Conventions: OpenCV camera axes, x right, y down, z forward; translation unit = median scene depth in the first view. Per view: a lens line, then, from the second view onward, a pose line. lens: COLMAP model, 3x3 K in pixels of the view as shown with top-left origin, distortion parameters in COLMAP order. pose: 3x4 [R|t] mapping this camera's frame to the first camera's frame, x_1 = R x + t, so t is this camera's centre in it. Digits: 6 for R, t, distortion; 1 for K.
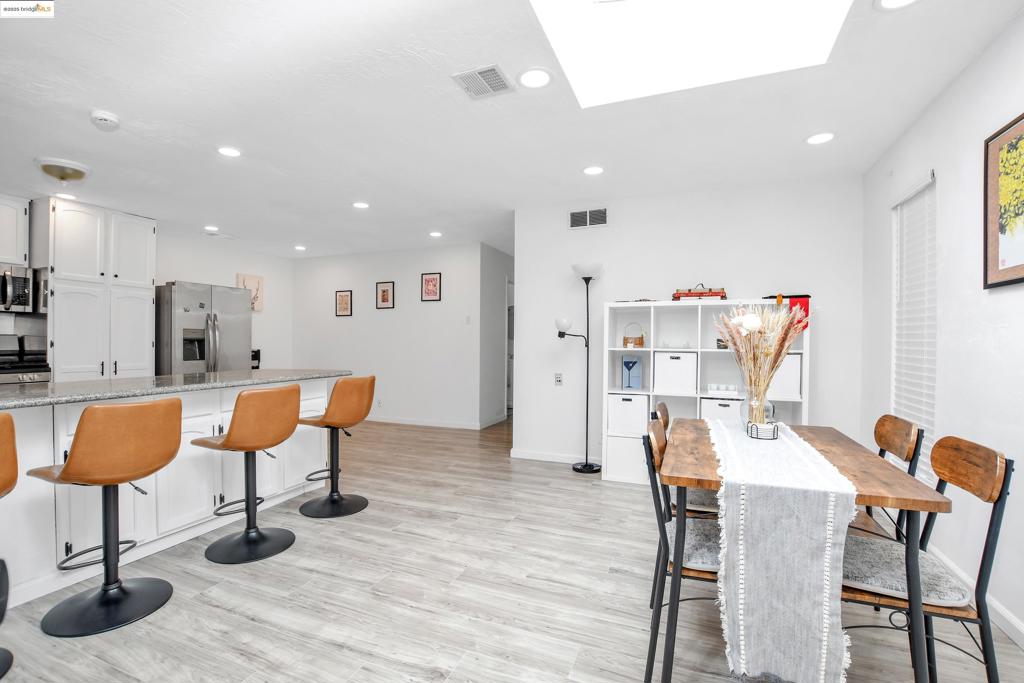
lens RADIAL K [[468.5, 0, 502.9], [0, 468.5, 347.1], [0, 0, 1]] dist [-0.032330, 0.004667]
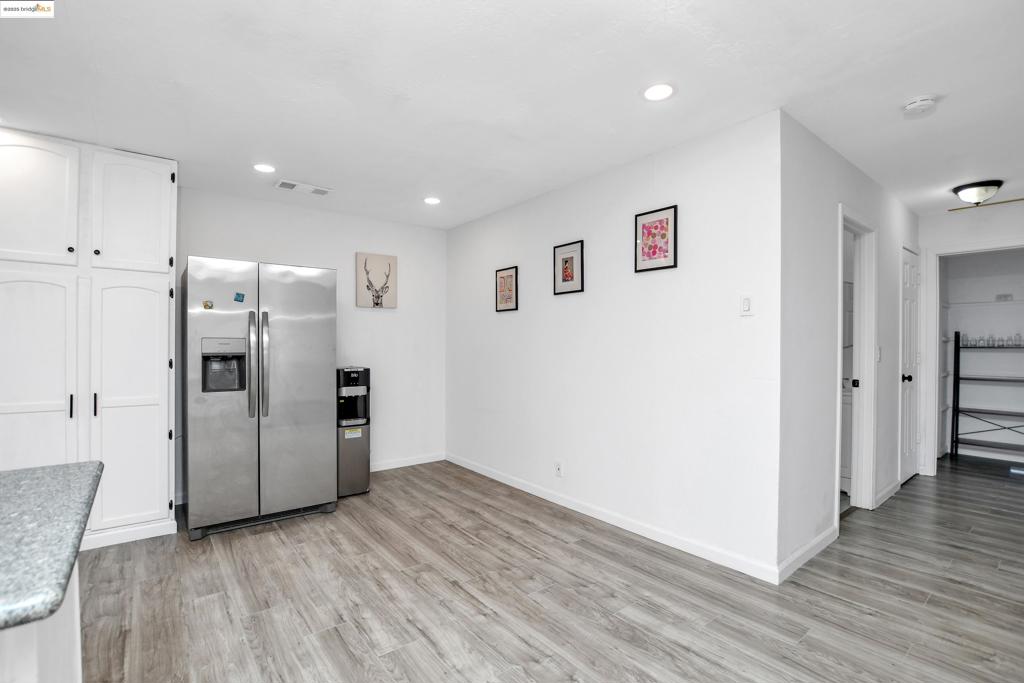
lens RADIAL K [[468.5, 0, 502.0], [0, 468.5, 346.7], [0, 0, 1]] dist [-0.032330, 0.004667]
pose [[0.869781, -0.001009, -0.493438, -0.089144], [-0.001853, 0.999984, -0.005311, -0.030900], [0.493435, 0.005534, 0.869765, 0.806949]]
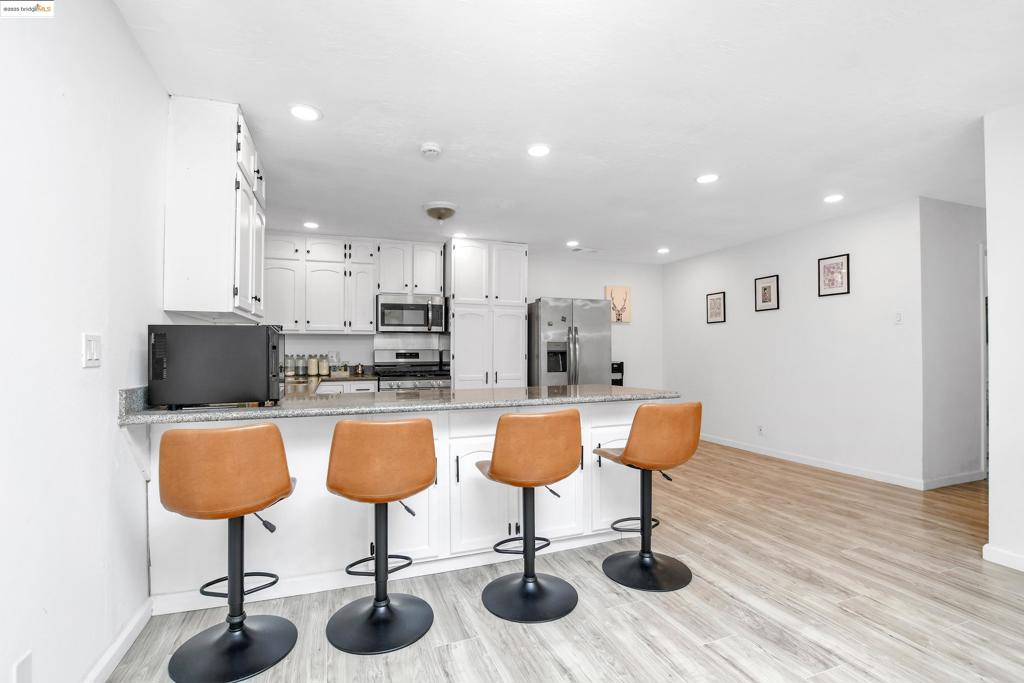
lens RADIAL K [[468.5, 0, 503.8], [0, 468.5, 348.7], [0, 0, 1]] dist [-0.032330, 0.004667]
pose [[0.677487, -0.013895, -0.735404, 0.032828], [-0.001623, 0.999791, -0.020386, -0.002923], [0.735533, 0.015004, 0.677322, 0.239791]]
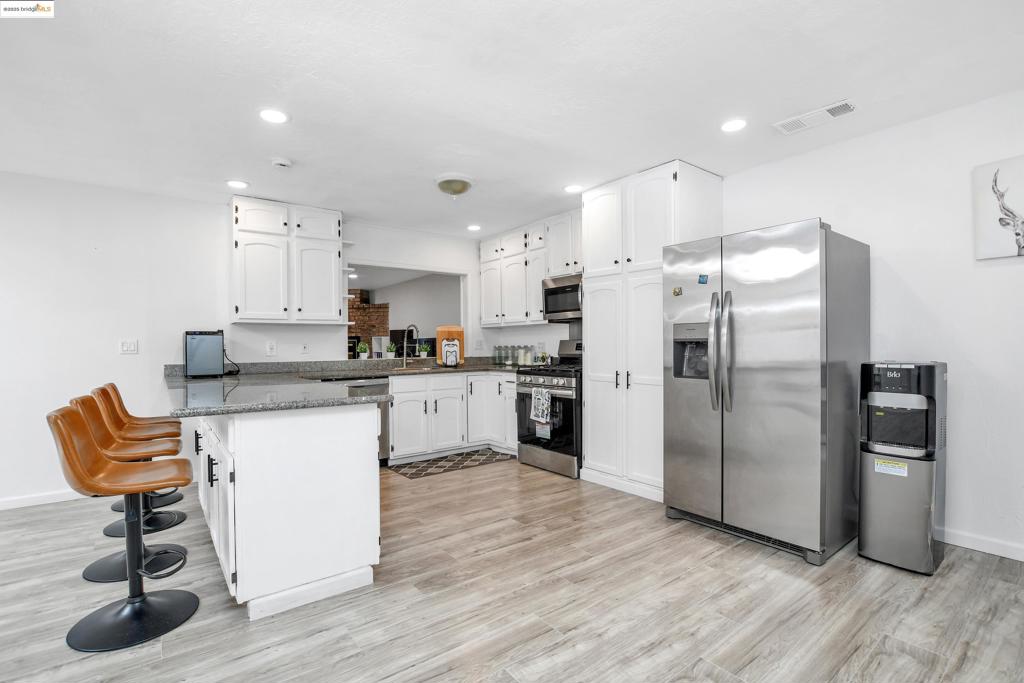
lens RADIAL K [[468.5, 0, 503.8], [0, 468.5, 348.6], [0, 0, 1]] dist [-0.032330, 0.004667]
pose [[-0.504974, 0.007666, -0.863101, -0.070068], [-0.002500, 0.999943, 0.010344, -0.016169], [0.863131, 0.007381, -0.504926, 1.325380]]
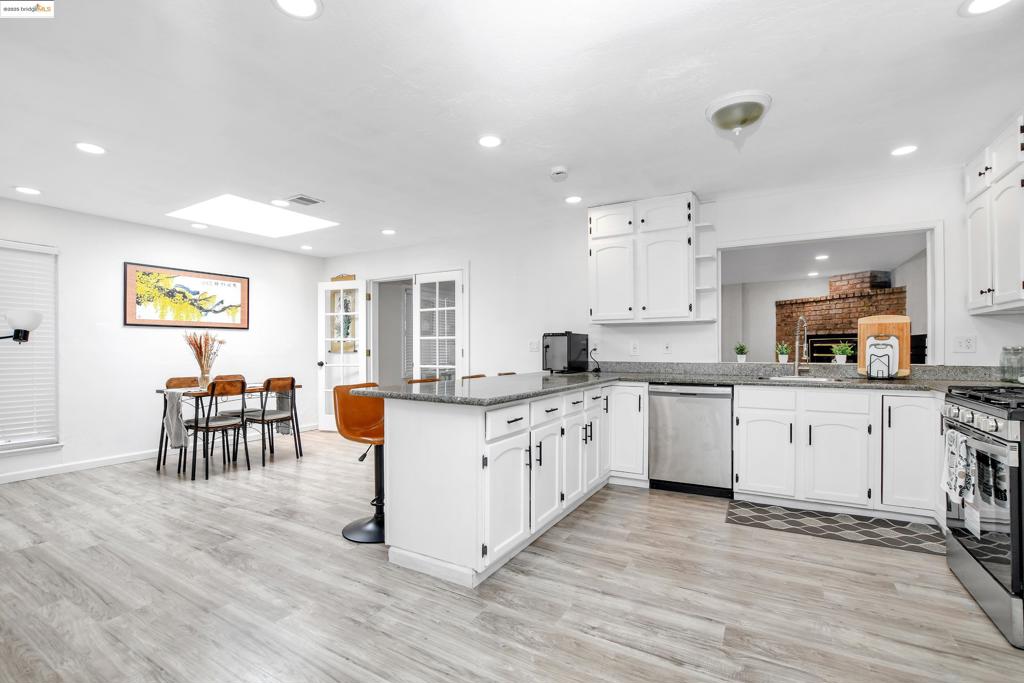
lens RADIAL K [[468.5, 0, 502.8], [0, 468.5, 348.5], [0, 0, 1]] dist [-0.032330, 0.004667]
pose [[-0.990157, -0.001761, 0.139952, -0.560923], [0.000160, 0.999906, 0.013716, -0.018187], [-0.139963, 0.013603, -0.990063, 1.438074]]
